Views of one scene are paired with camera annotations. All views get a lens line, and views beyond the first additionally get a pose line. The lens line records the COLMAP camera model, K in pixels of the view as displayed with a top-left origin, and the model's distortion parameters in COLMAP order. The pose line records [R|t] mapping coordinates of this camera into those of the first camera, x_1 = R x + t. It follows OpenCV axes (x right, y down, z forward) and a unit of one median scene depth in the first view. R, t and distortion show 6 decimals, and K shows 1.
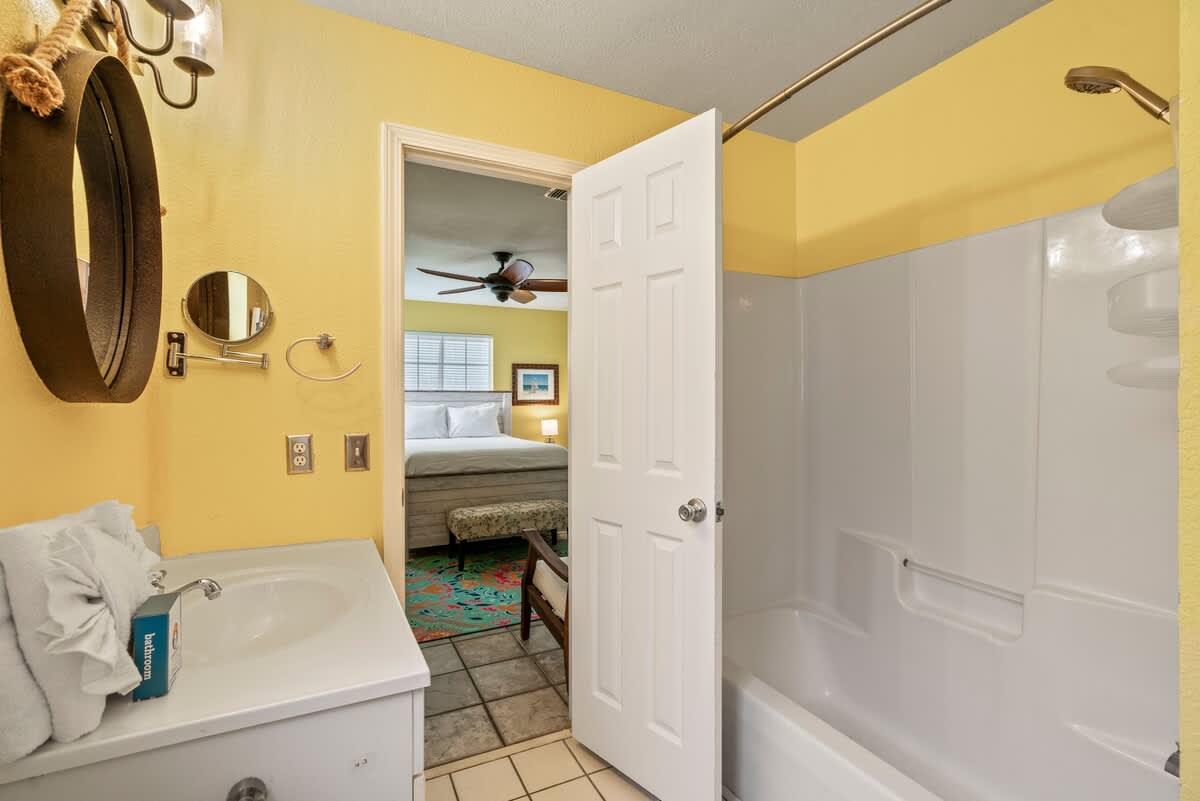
lens RADIAL K [[542.2, 0, 588.0], [0, 542.2, 401.2], [0, 0, 1]] dist [-0.008403, 0.000863]
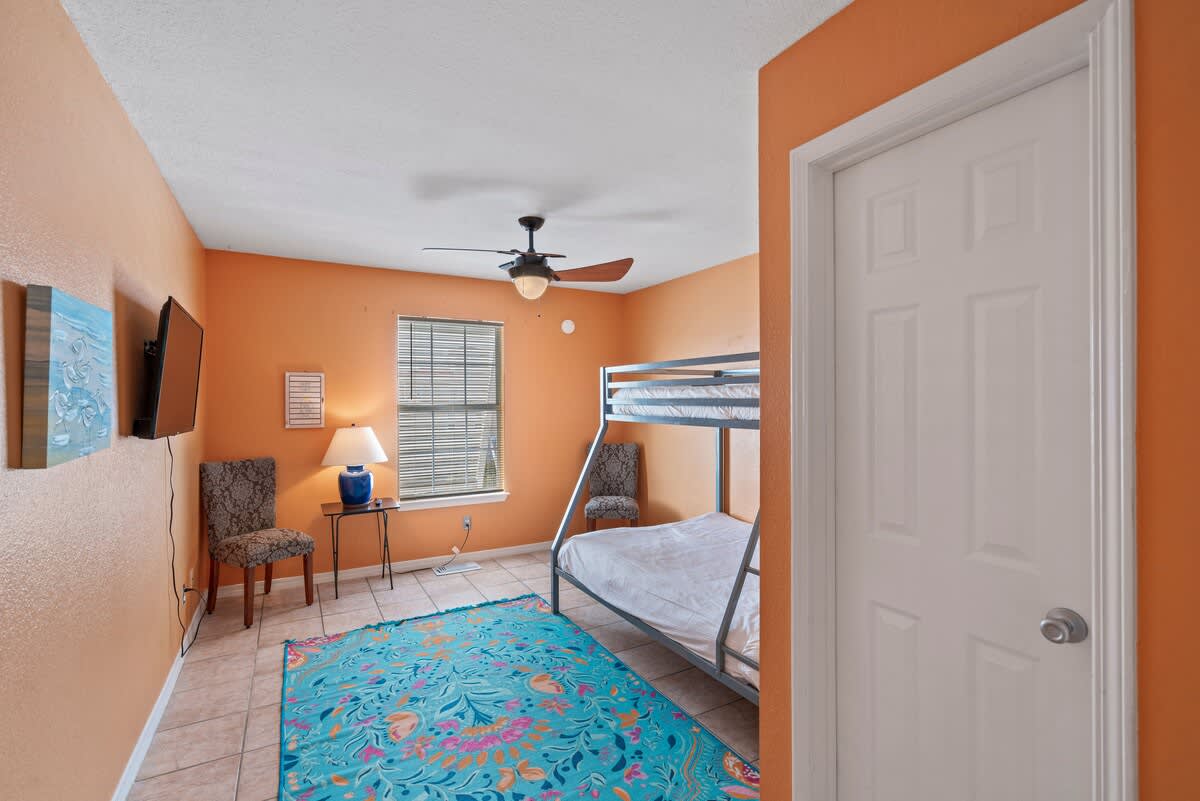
lens RADIAL K [[542.2, 0, 588.0], [0, 542.2, 401.2], [0, 0, 1]] dist [-0.008403, 0.000863]
pose [[-0.037132, -0.002273, 0.999308, -0.822664], [0.006360, 0.999977, 0.002511, -0.029137], [-0.999290, 0.006449, -0.037116, 1.048365]]
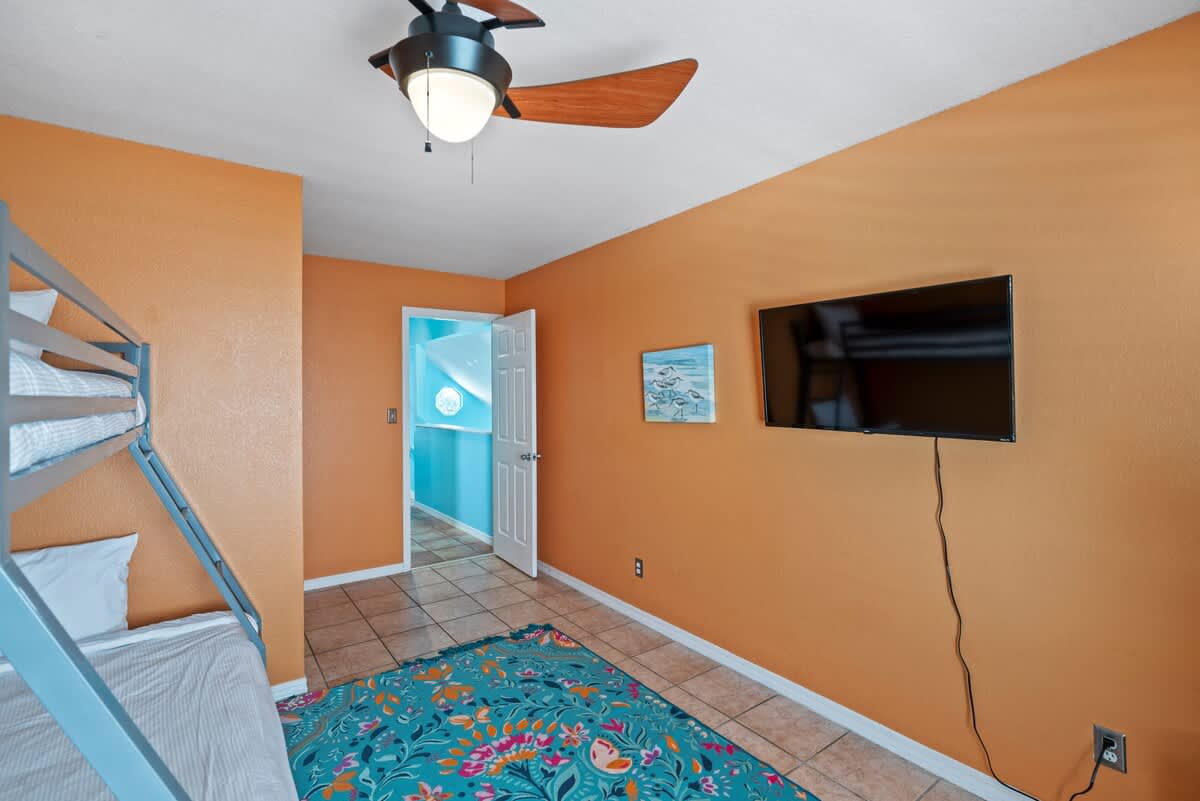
lens RADIAL K [[542.2, 0, 588.0], [0, 542.2, 401.2], [0, 0, 1]] dist [-0.008403, 0.000863]
pose [[0.154846, 0.000379, -0.987939, 0.448671], [0.001870, 0.999998, 0.000677, -0.024862], [0.987937, -0.001952, 0.154845, 1.142762]]
